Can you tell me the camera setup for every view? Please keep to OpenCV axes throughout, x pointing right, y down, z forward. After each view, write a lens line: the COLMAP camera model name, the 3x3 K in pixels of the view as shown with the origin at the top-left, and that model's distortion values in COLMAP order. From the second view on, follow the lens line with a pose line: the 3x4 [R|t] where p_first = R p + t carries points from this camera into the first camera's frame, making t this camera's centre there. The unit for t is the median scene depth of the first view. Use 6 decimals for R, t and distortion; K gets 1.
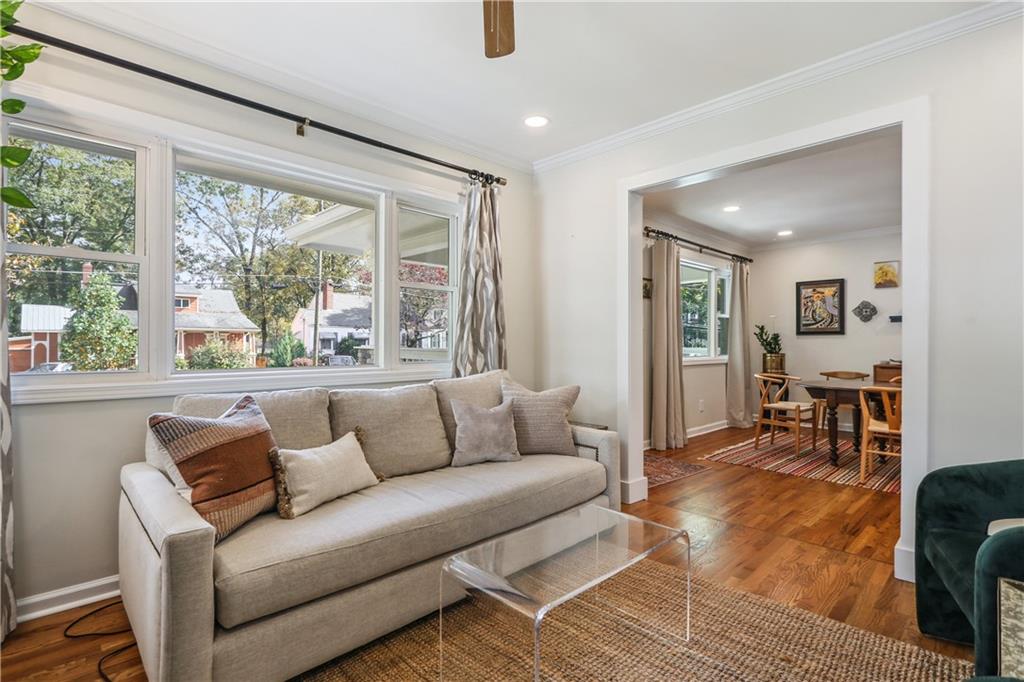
lens RADIAL K [[501.8, 0, 506.6], [0, 501.8, 341.4], [0, 0, 1]] dist [-0.008733, 0.002430]
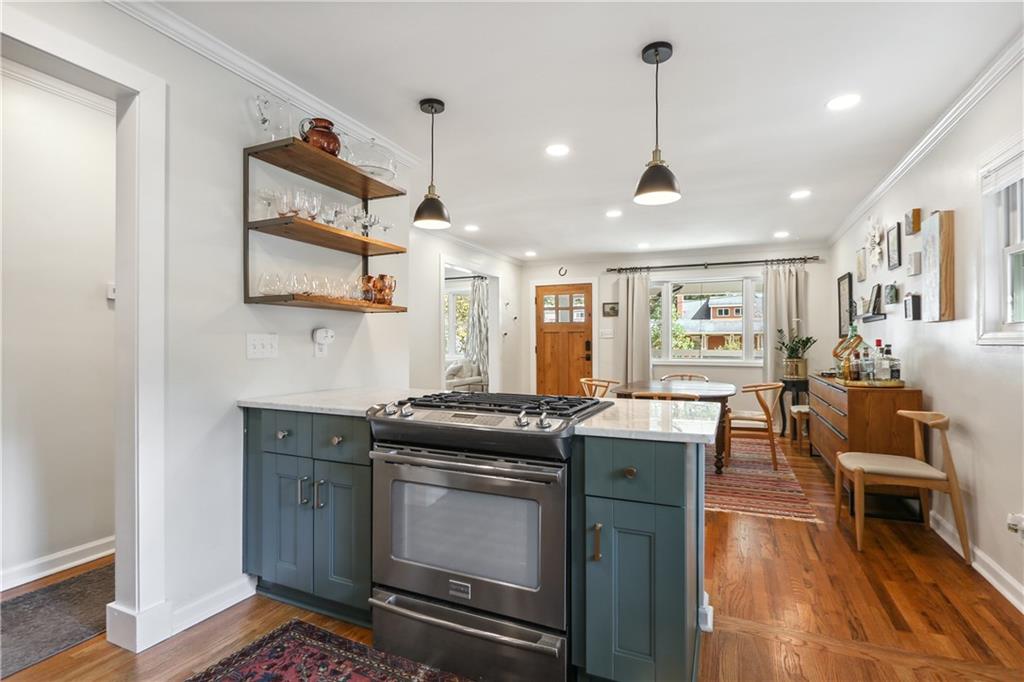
lens RADIAL K [[501.8, 0, 530.6], [0, 501.8, 340.1], [0, 0, 1]] dist [-0.008733, 0.002430]
pose [[0.396174, -0.008466, -0.918137, 1.223980], [0.005494, 0.999961, -0.006850, -0.007221], [0.918159, -0.002331, 0.396205, 0.164886]]
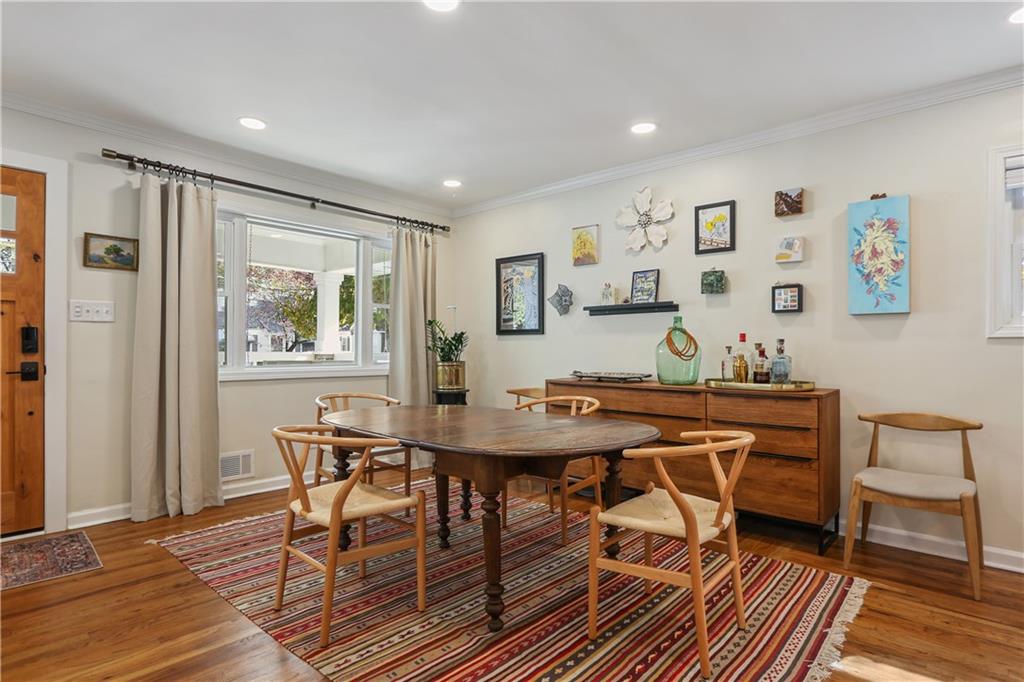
lens RADIAL K [[530.7, 0, 514.2], [0, 530.7, 349.2], [0, 0, 1]] dist [-0.017604, 0.003043]
pose [[0.996783, 0.002208, 0.080123, 0.569135], [-0.002853, 0.999964, 0.007937, 0.001710], [-0.080103, -0.008140, 0.996753, 0.271012]]
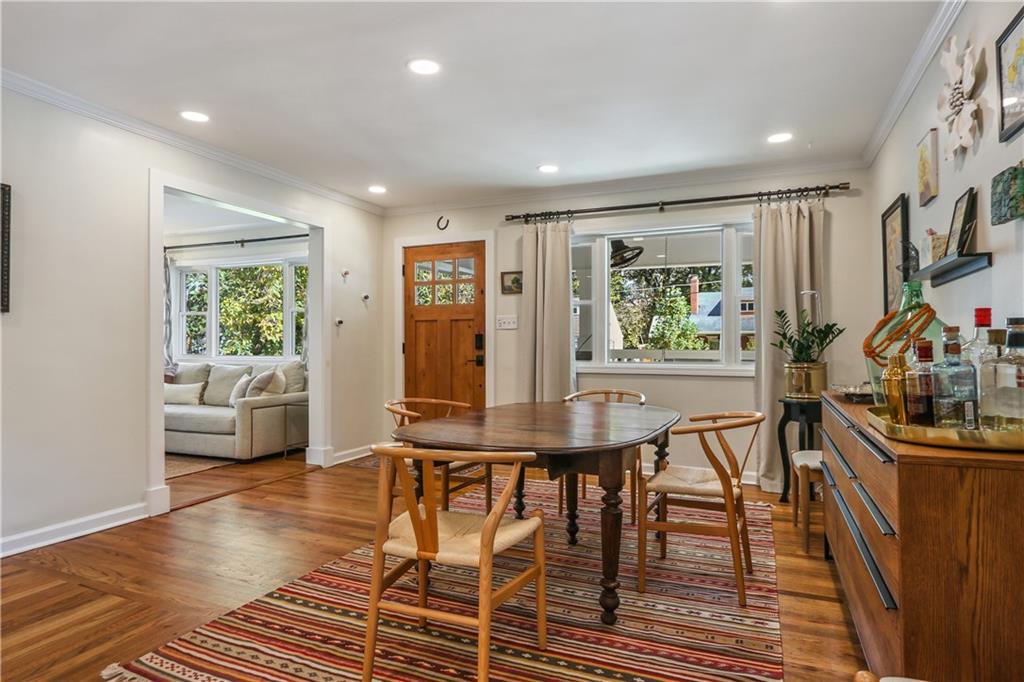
lens RADIAL K [[577.3, 0, 534.9], [0, 577.3, 340.0], [0, 0, 1]] dist [-0.001720, 0.000791]
pose [[0.394990, -0.012078, -0.918606, 0.994735], [0.004527, 0.999927, -0.011201, 0.006121], [0.918674, 0.000265, 0.395016, 0.502643]]
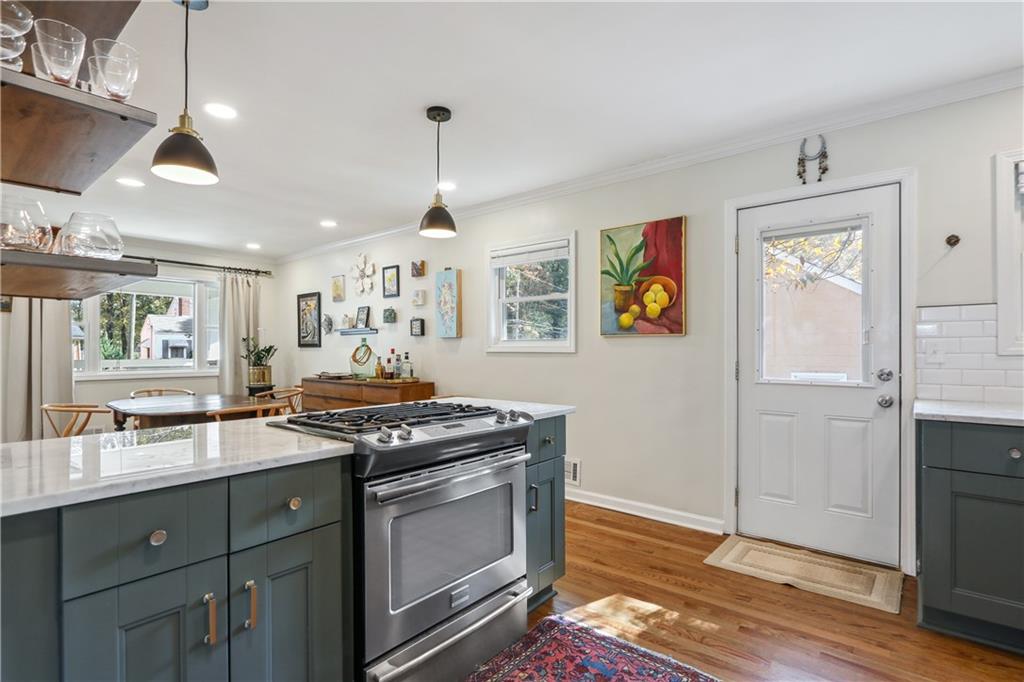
lens RADIAL K [[501.8, 0, 515.0], [0, 501.8, 346.2], [0, 0, 1]] dist [-0.008733, 0.002430]
pose [[0.994335, -0.002667, 0.106262, 0.947559], [0.002796, 0.999996, -0.001064, -0.012949], [-0.106258, 0.001355, 0.994338, -0.052564]]
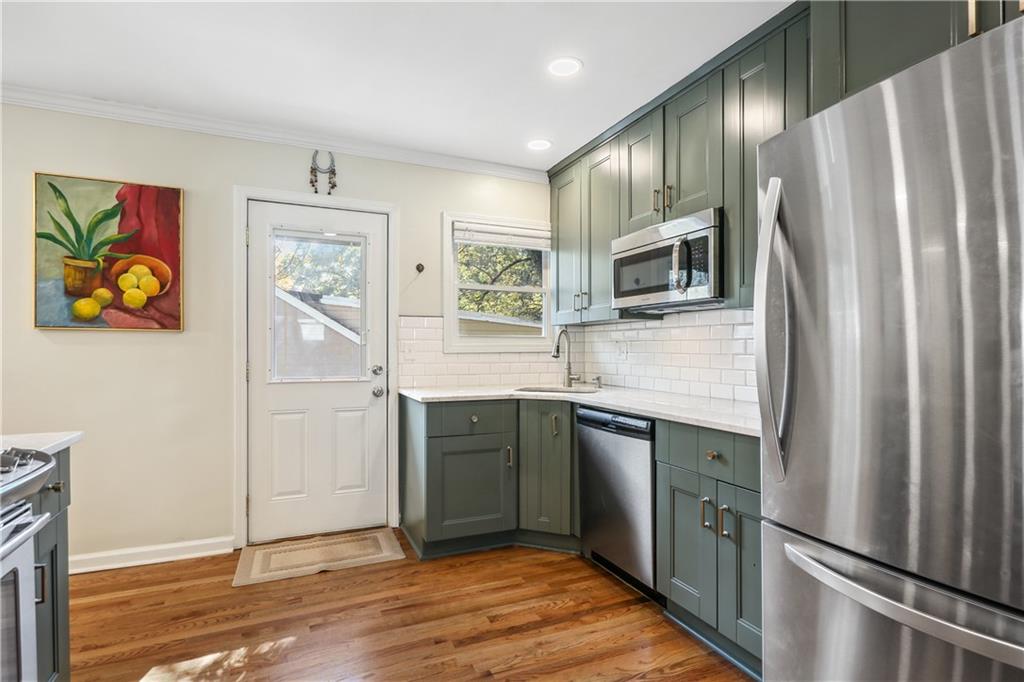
lens RADIAL K [[501.8, 0, 512.0], [0, 501.8, 354.6], [0, 0, 1]] dist [-0.008733, 0.002430]
pose [[0.344365, -0.008080, 0.938801, 0.866571], [-0.003643, 0.999944, 0.009942, -0.009554], [-0.938829, -0.006844, 0.344317, 0.028013]]
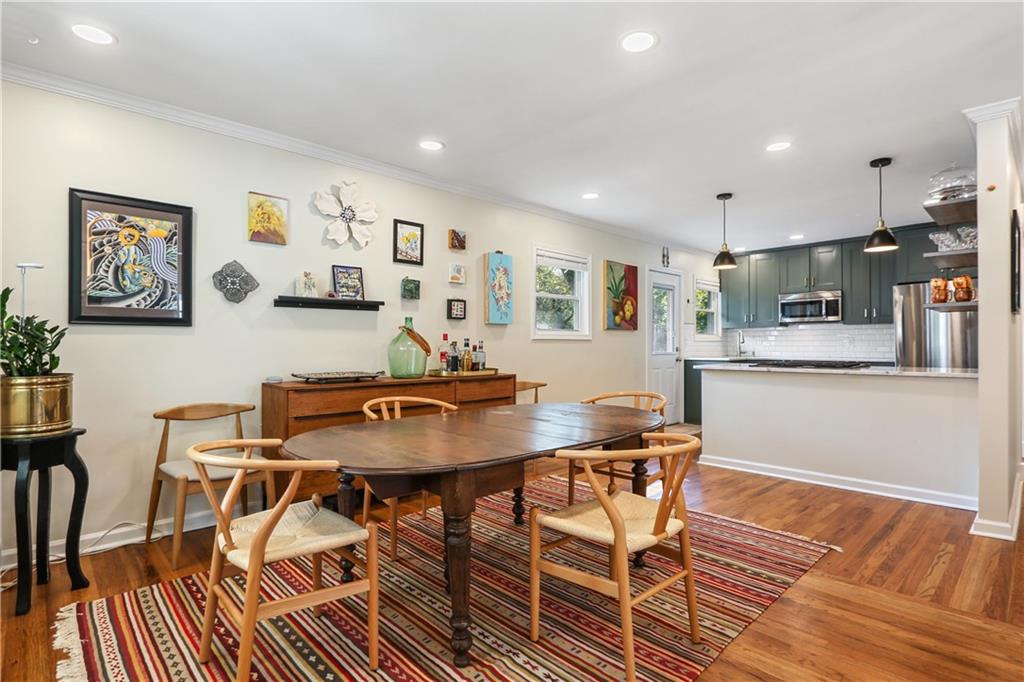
lens RADIAL K [[501.8, 0, 523.0], [0, 501.8, 342.5], [0, 0, 1]] dist [-0.008733, 0.002430]
pose [[0.004376, 0.006551, 0.999969, 0.200920], [0.000159, 0.999979, -0.006552, 0.004809], [-0.999990, 0.000187, 0.004375, 0.674509]]
